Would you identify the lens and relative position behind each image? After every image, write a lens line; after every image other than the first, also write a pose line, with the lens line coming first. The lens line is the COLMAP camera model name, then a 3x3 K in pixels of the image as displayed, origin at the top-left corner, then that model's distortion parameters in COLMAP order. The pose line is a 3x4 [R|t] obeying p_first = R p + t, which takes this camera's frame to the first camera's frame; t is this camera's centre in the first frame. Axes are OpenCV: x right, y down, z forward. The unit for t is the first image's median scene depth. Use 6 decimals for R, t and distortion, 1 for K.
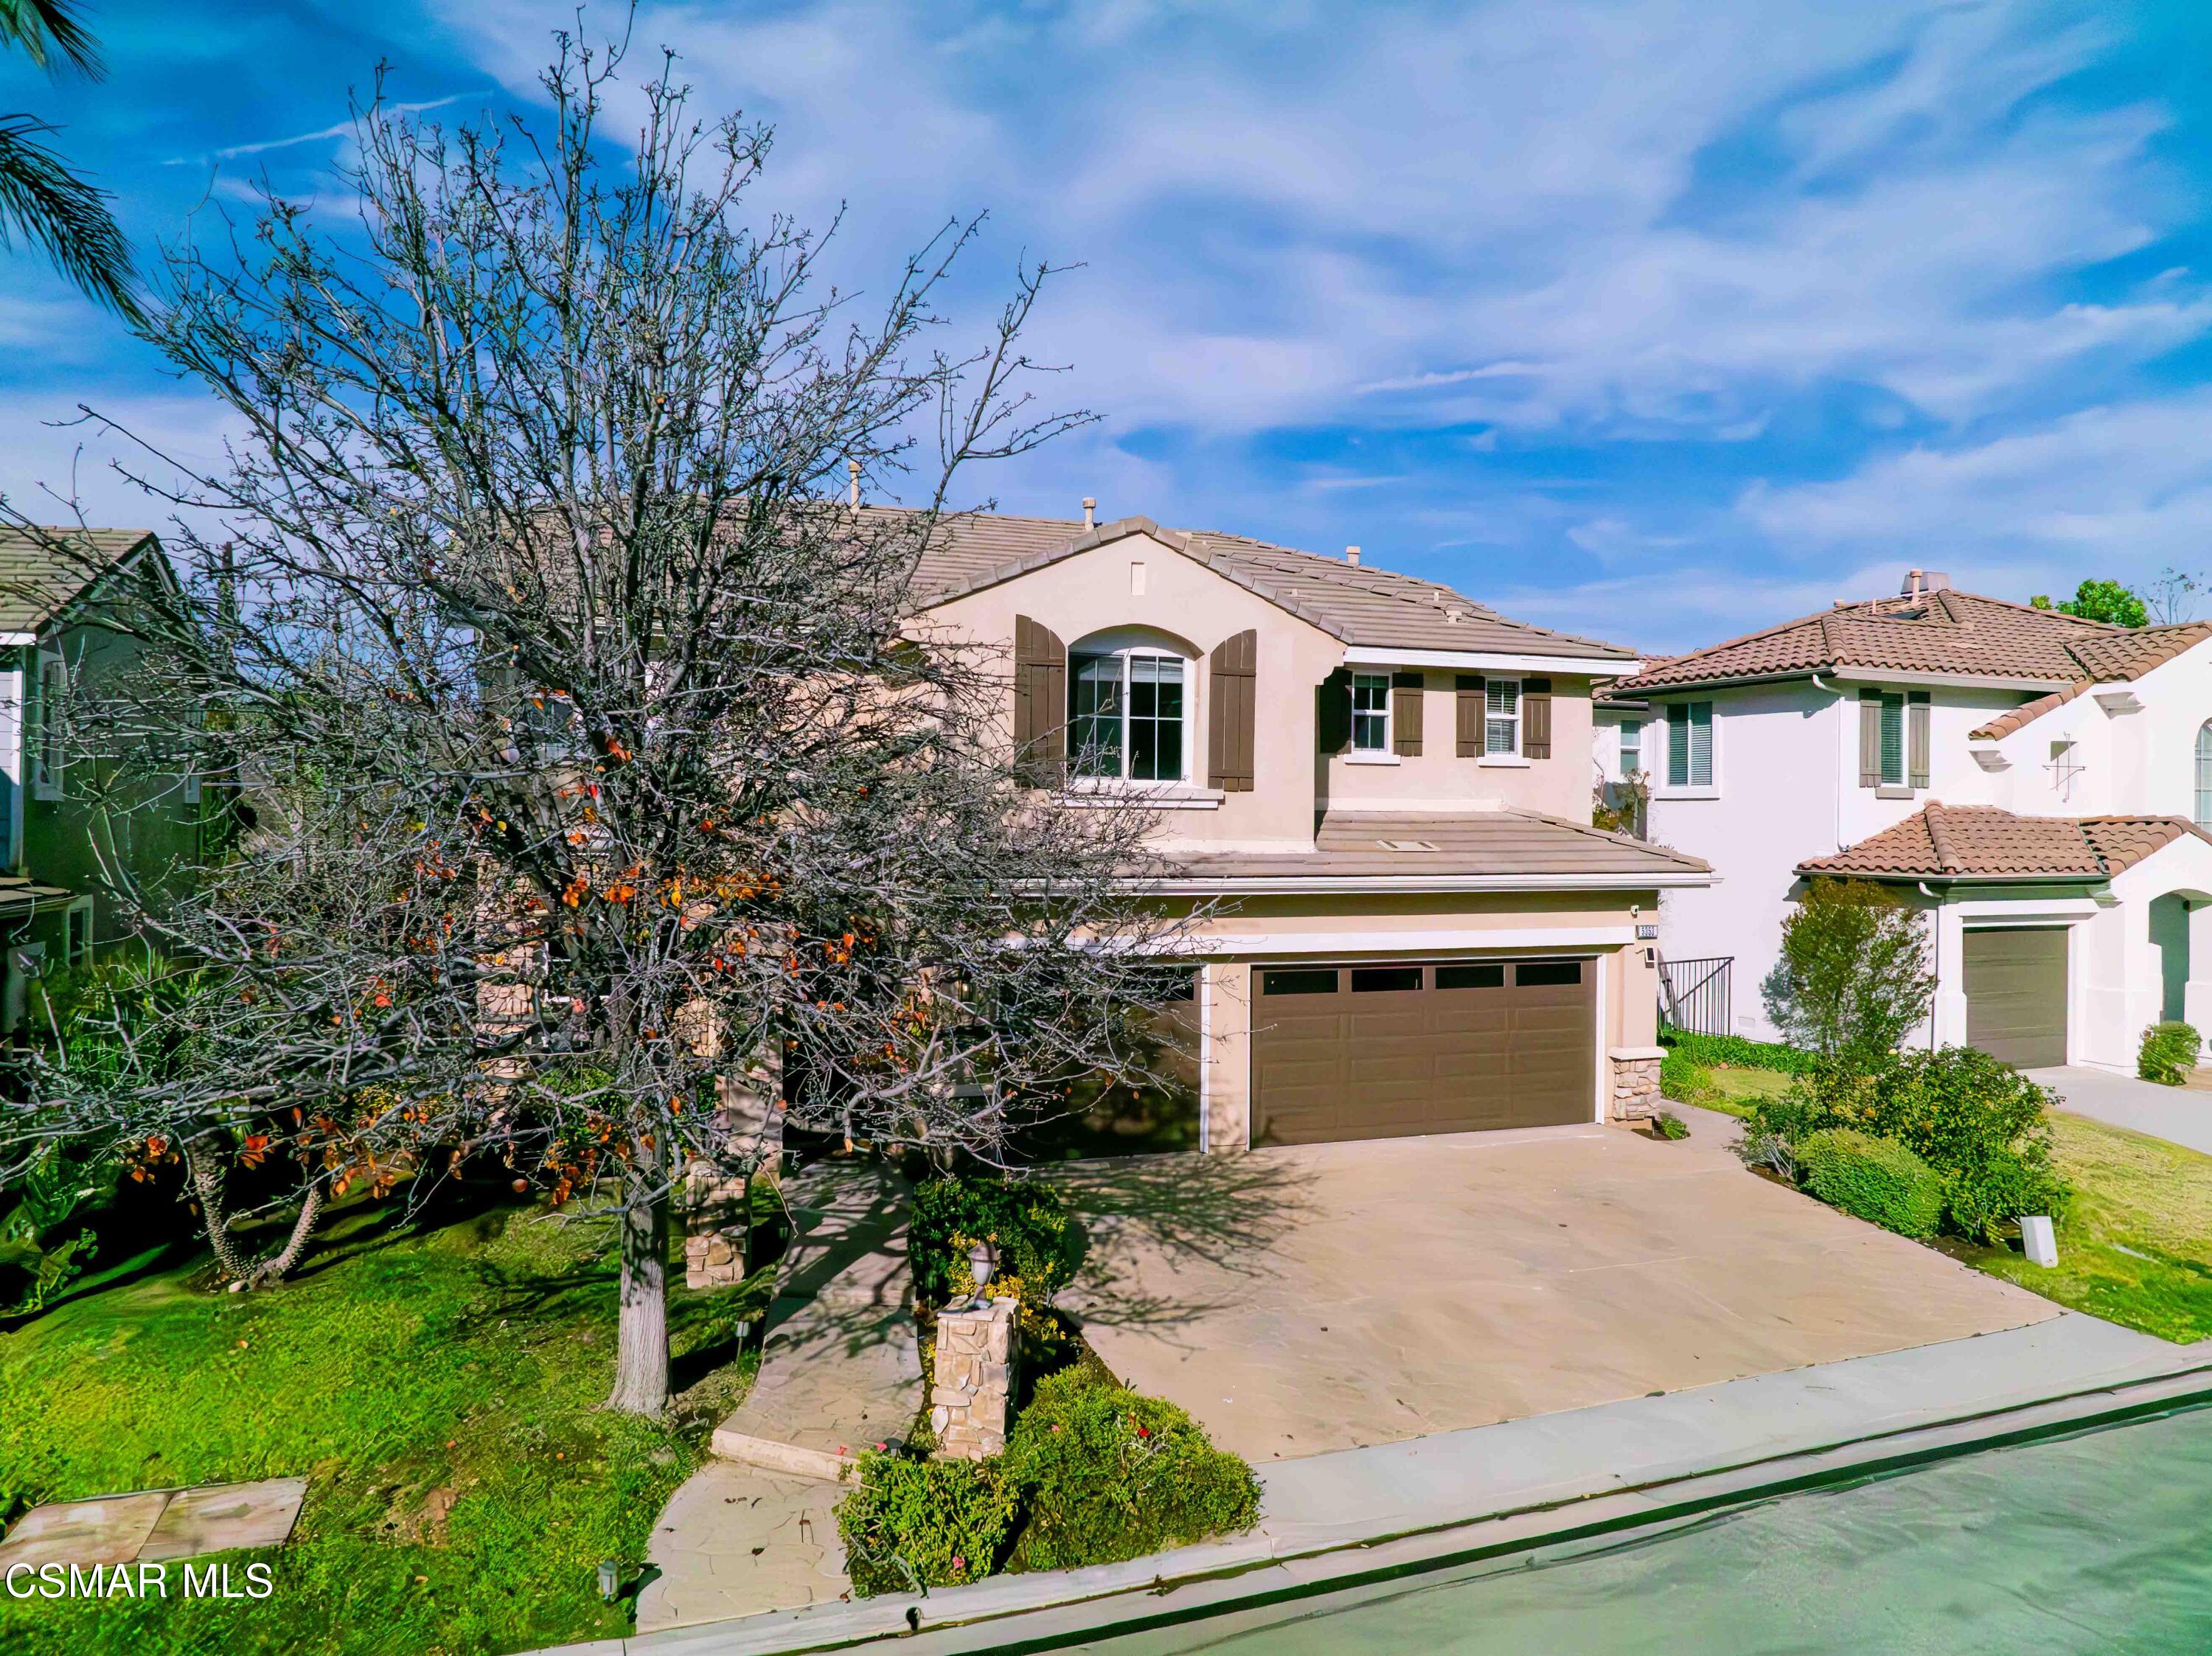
lens RADIAL K [[1555.0, 0, 1106.0], [0, 1555.0, 828.0], [0, 0, 1]] dist [-0.039456, -0.000576]
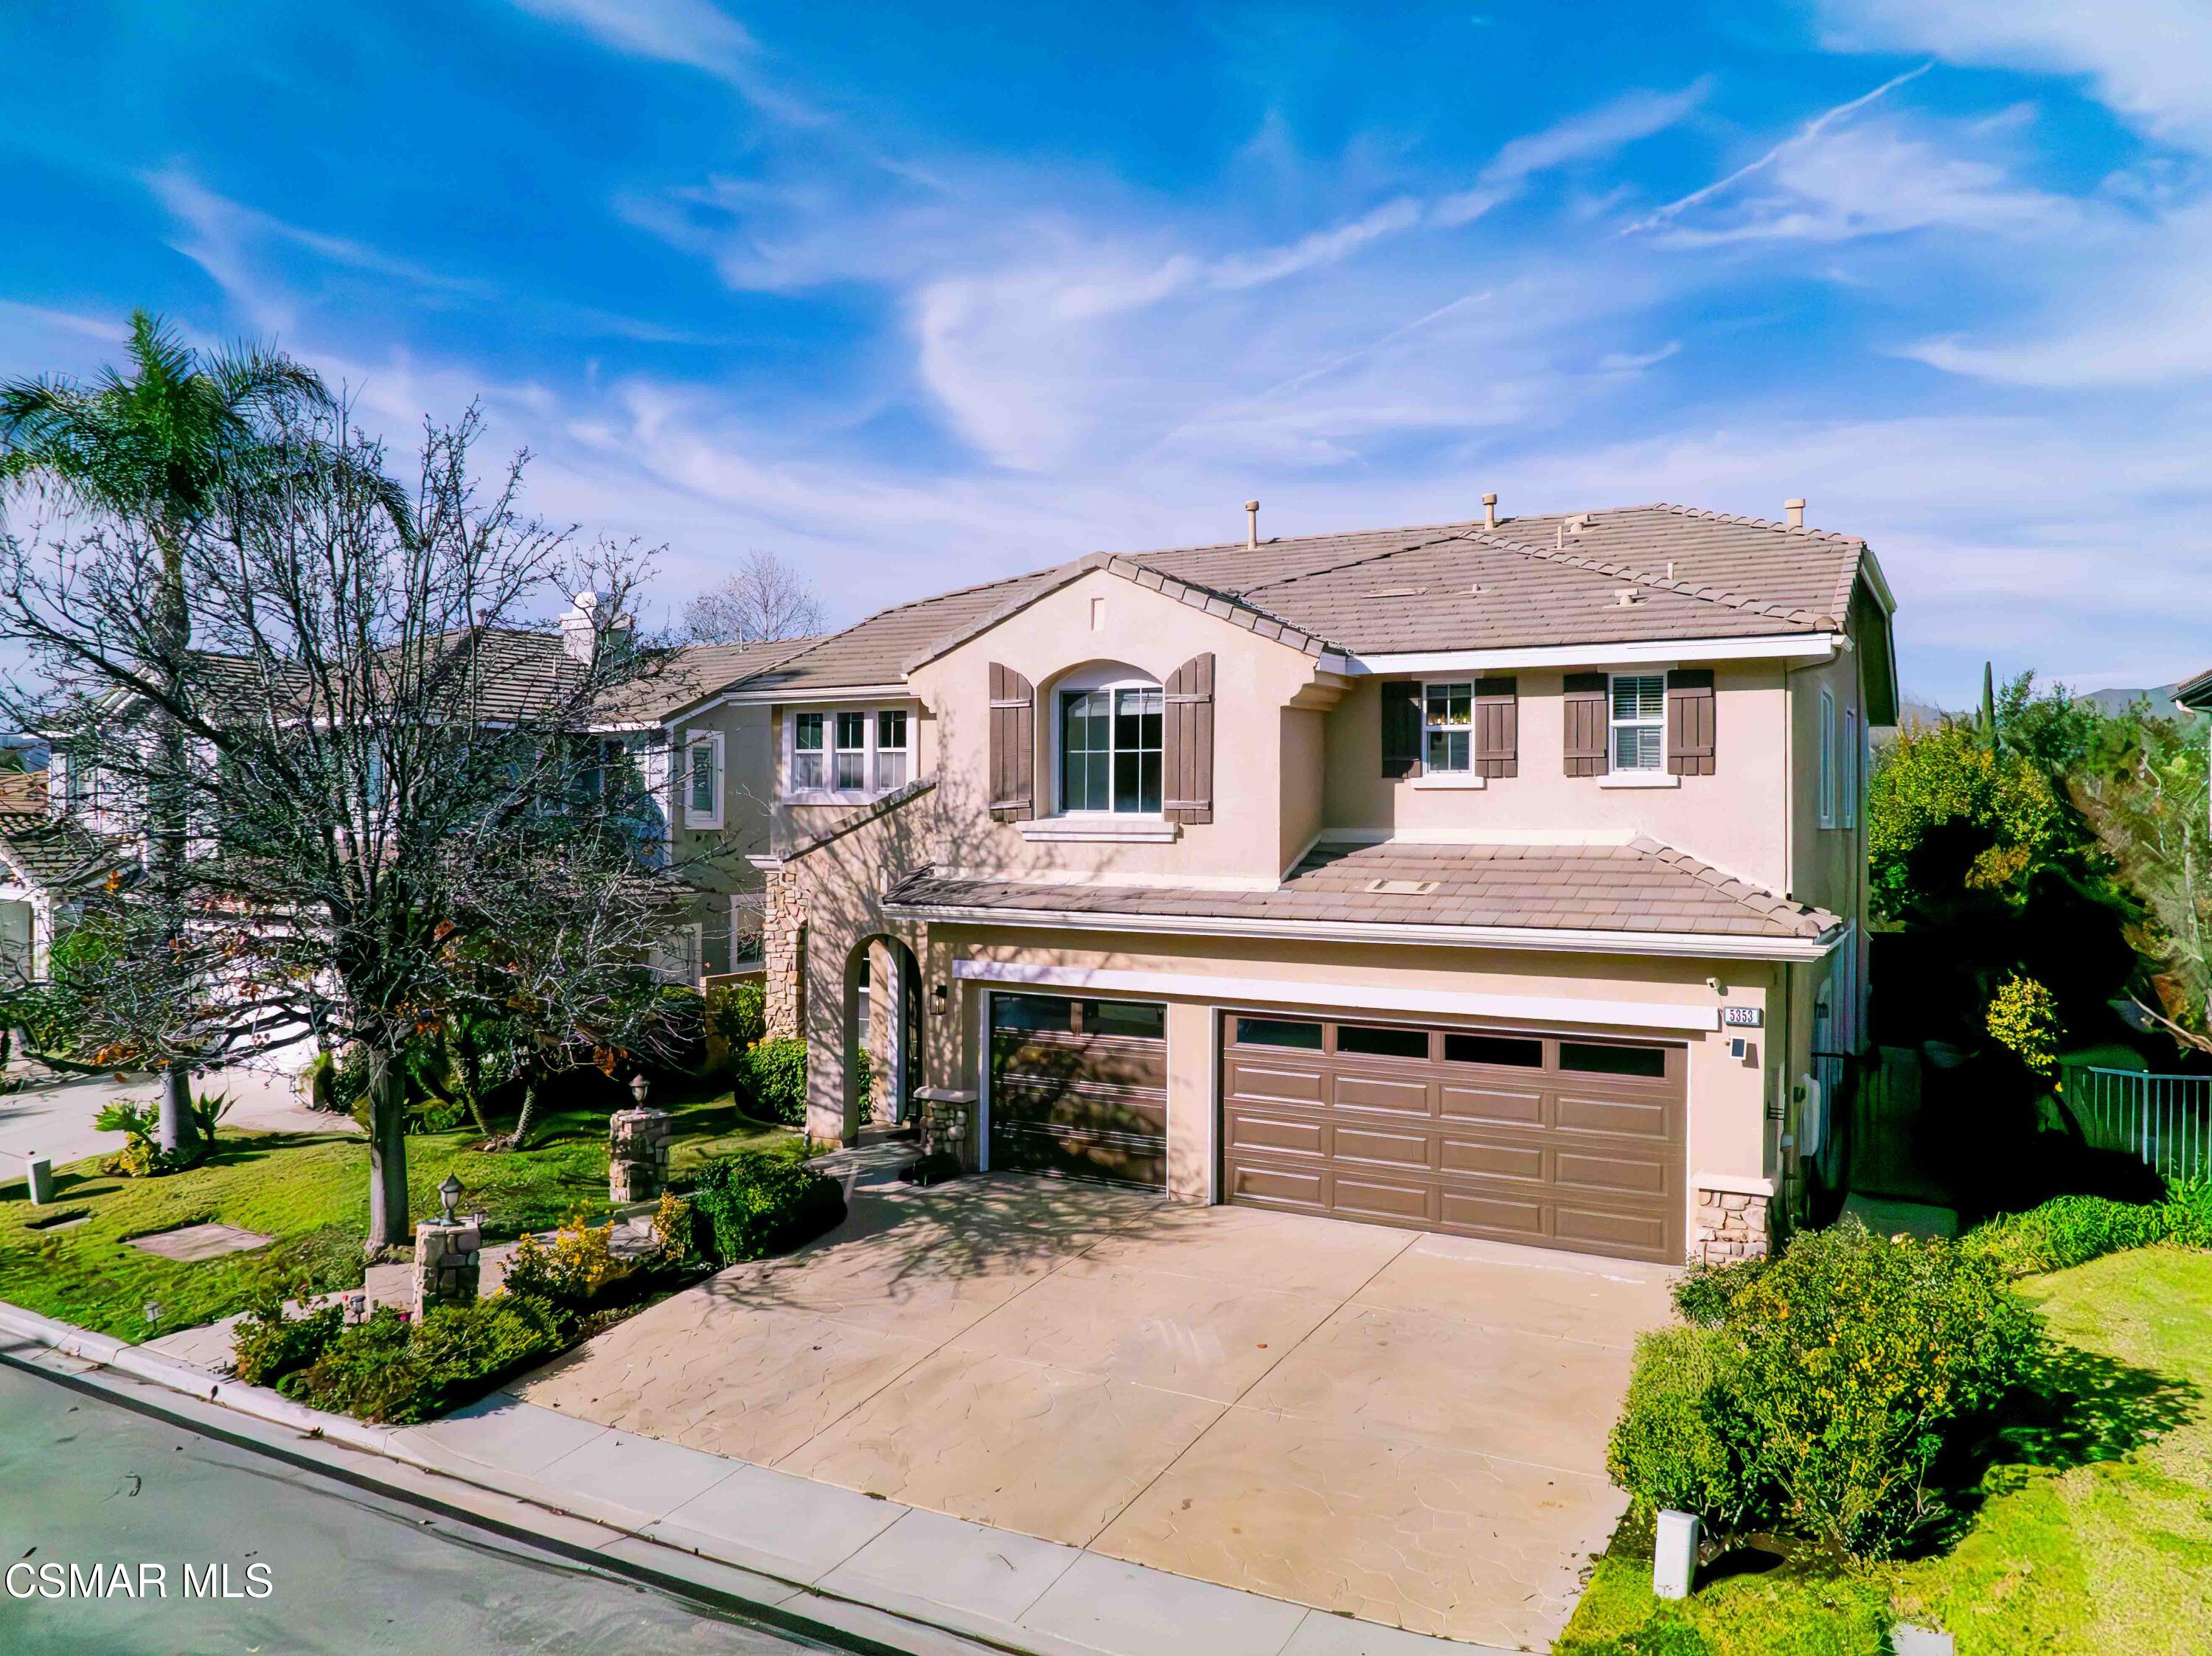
lens RADIAL K [[1555.0, 0, 1106.0], [0, 1555.0, 828.0], [0, 0, 1]] dist [-0.039456, -0.000576]
pose [[0.644249, 0.002528, -0.764812, 0.775173], [-0.003357, 0.999994, 0.000478, -0.021466], [0.764809, 0.002260, 0.644253, 0.344525]]
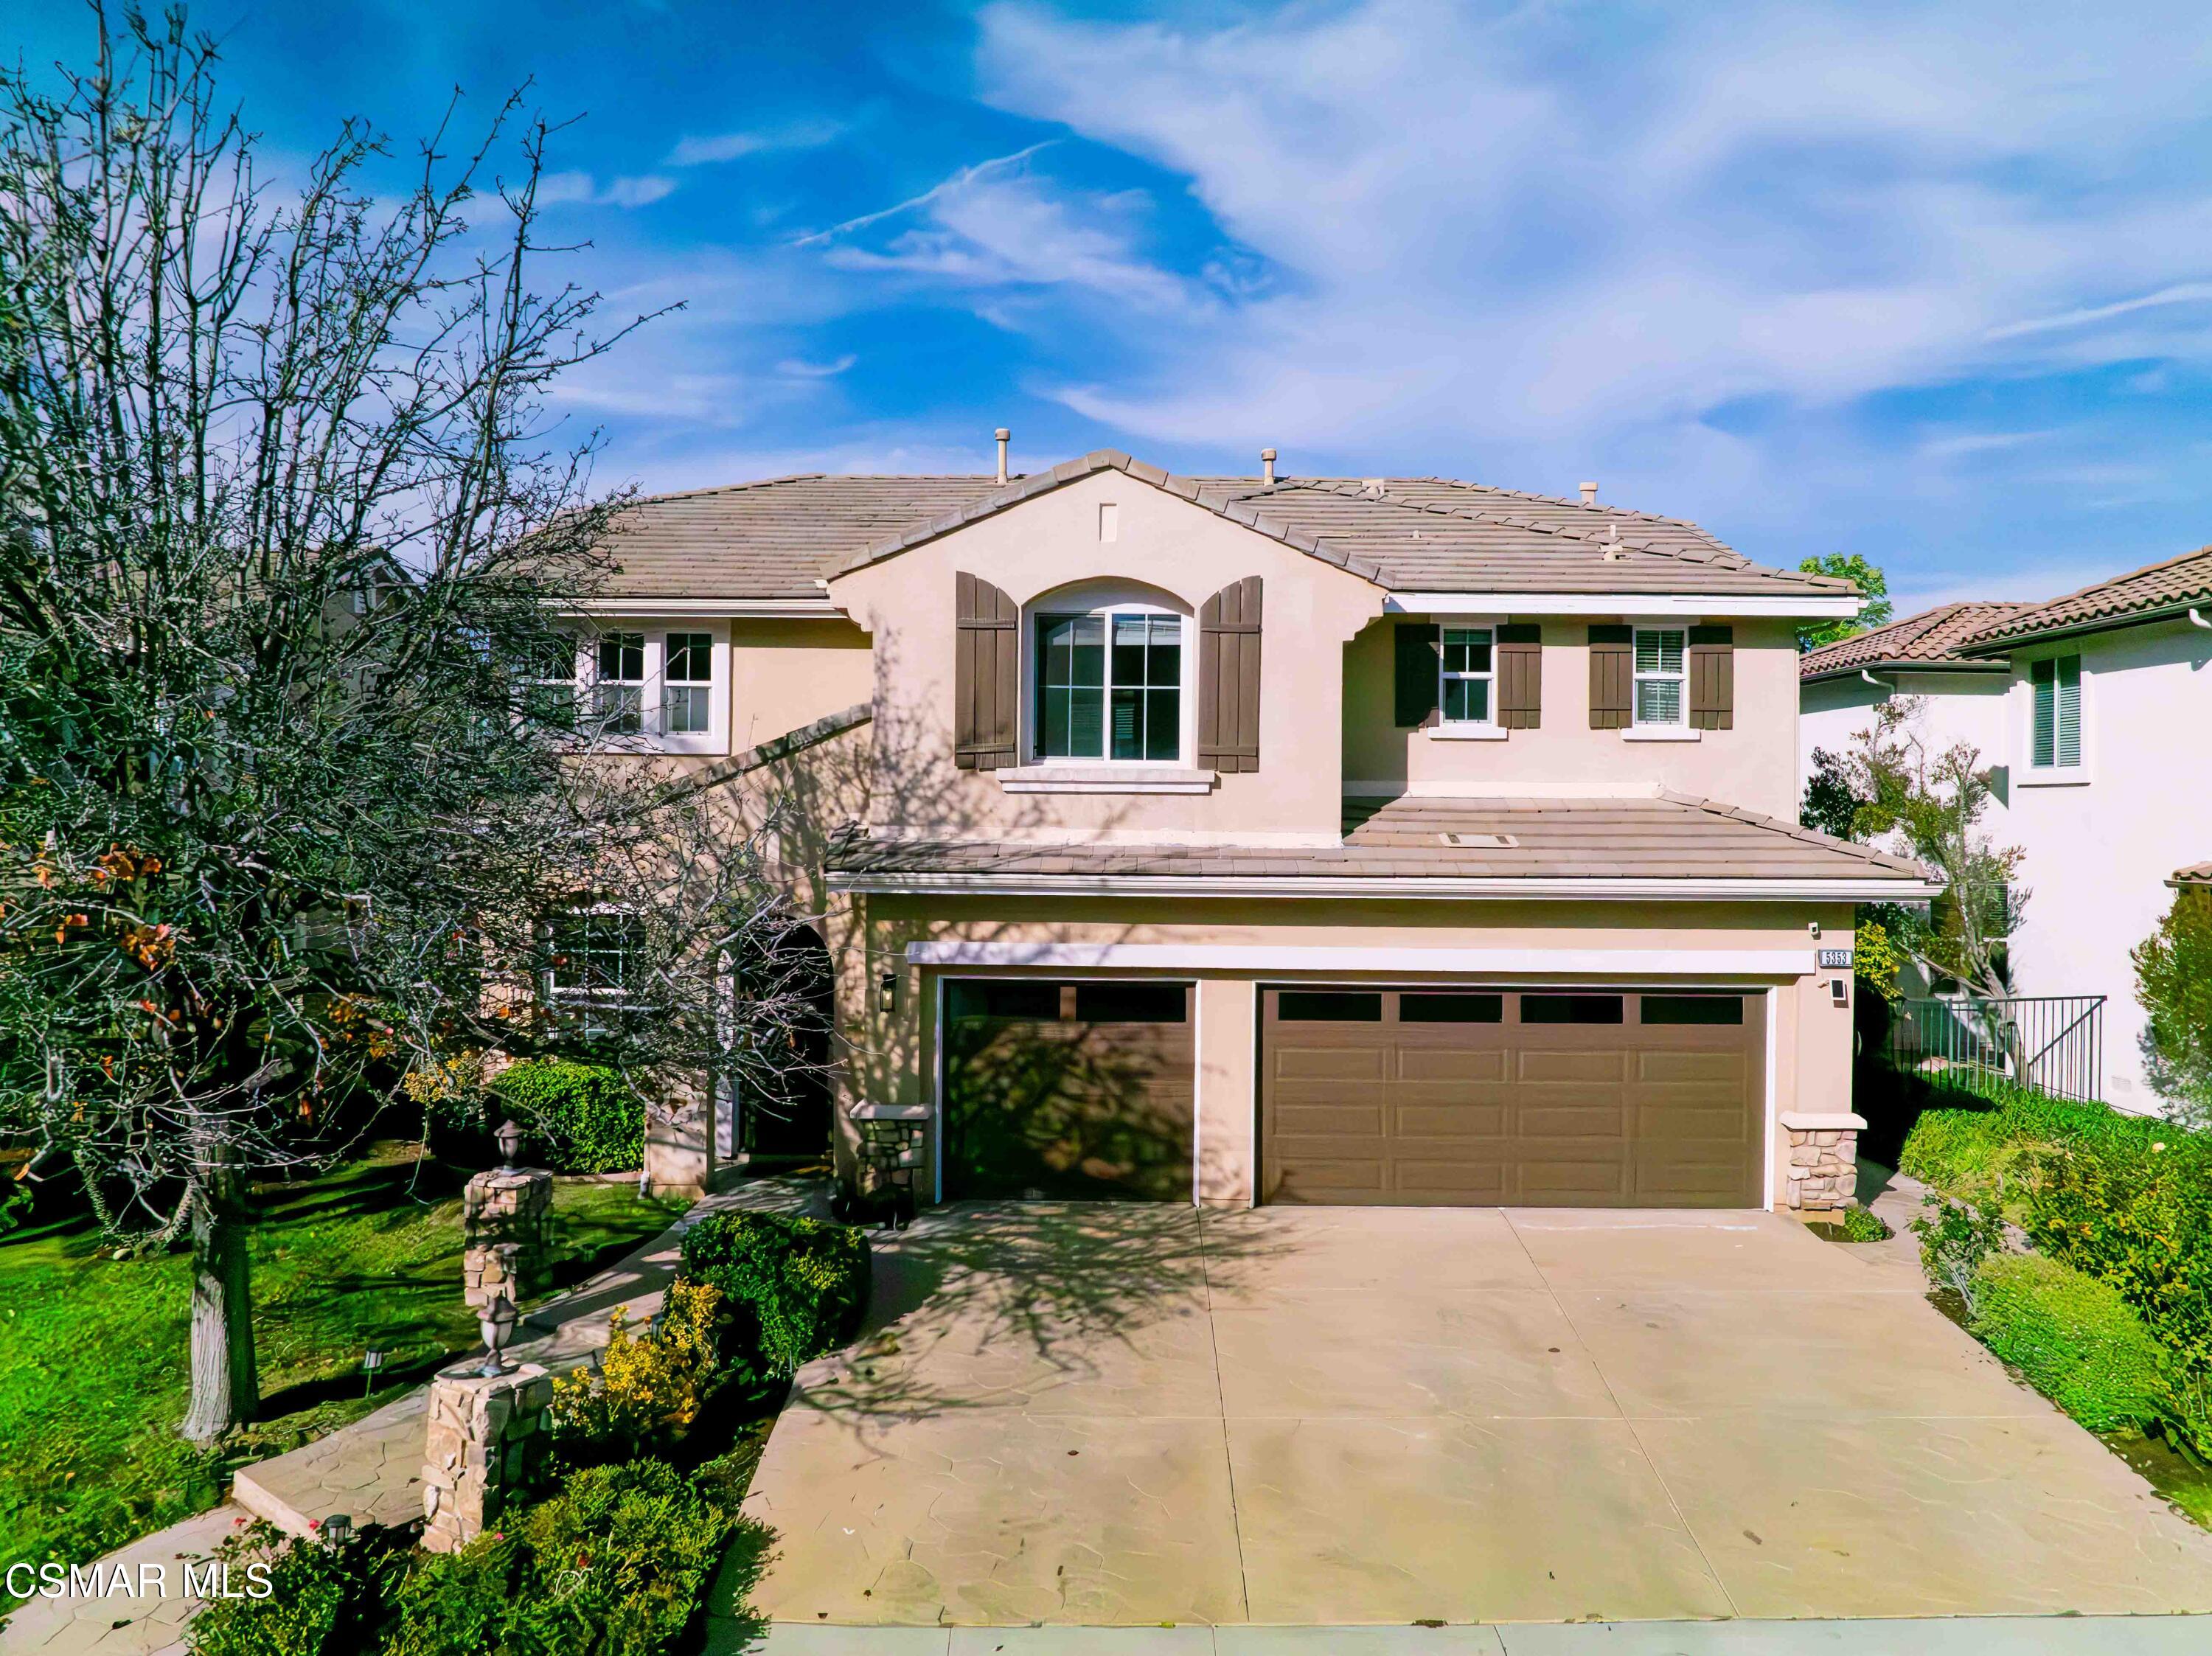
lens RADIAL K [[1555.0, 0, 1106.0], [0, 1555.0, 828.0], [0, 0, 1]] dist [-0.039456, -0.000576]
pose [[0.933017, 0.003191, -0.359819, 0.316767], [-0.003690, 0.999993, -0.000701, 0.006721], [0.359814, 0.001982, 0.933022, 0.202822]]
